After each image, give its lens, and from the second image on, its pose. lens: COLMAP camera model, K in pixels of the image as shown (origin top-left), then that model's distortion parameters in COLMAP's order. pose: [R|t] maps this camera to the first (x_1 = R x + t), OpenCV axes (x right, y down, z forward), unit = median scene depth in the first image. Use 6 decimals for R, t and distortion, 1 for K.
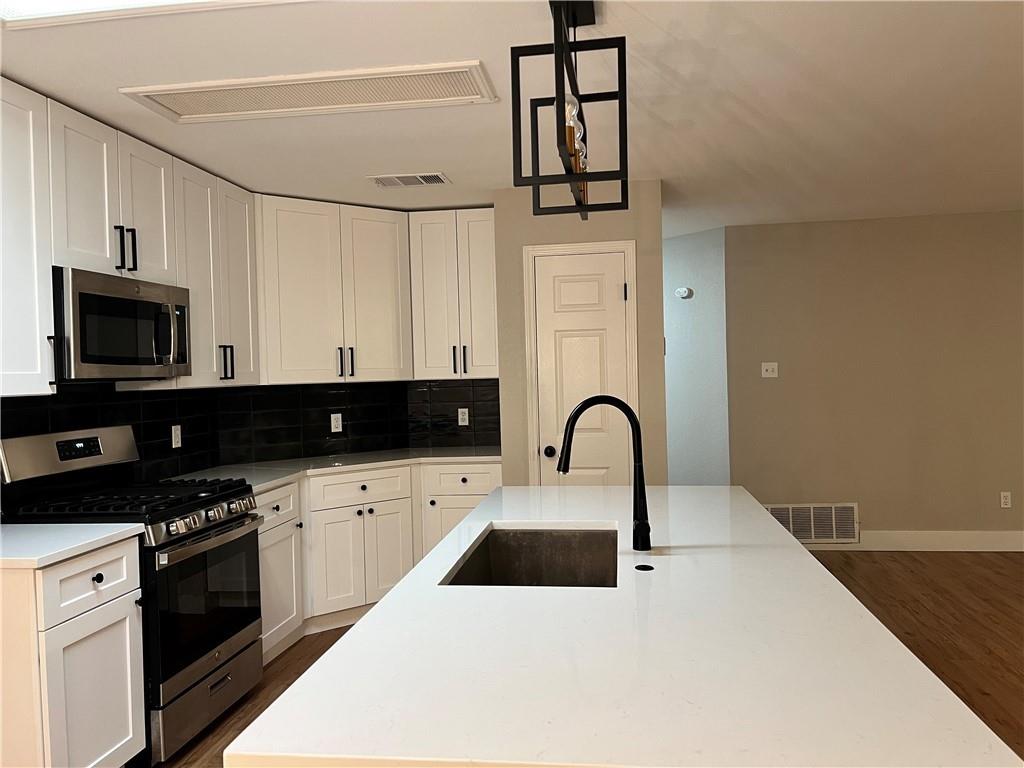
lens RADIAL K [[761.2, 0, 512.0], [0, 761.2, 384.0], [0, 0, 1]] dist [0.088156, -0.101094]
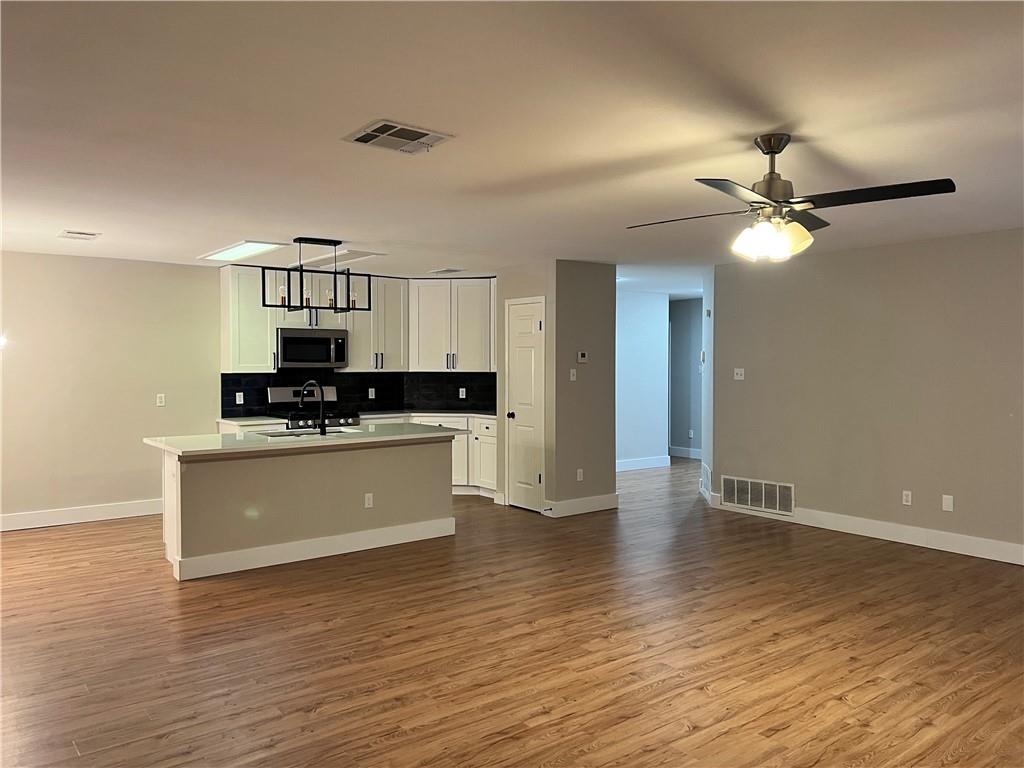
lens RADIAL K [[761.2, 0, 512.0], [0, 761.2, 384.0], [0, 0, 1]] dist [0.088156, -0.101094]
pose [[0.710160, 0.049288, -0.702313, 1.361973], [-0.031693, 0.998773, 0.038046, -0.054055], [0.703327, -0.004761, 0.710851, -0.269904]]
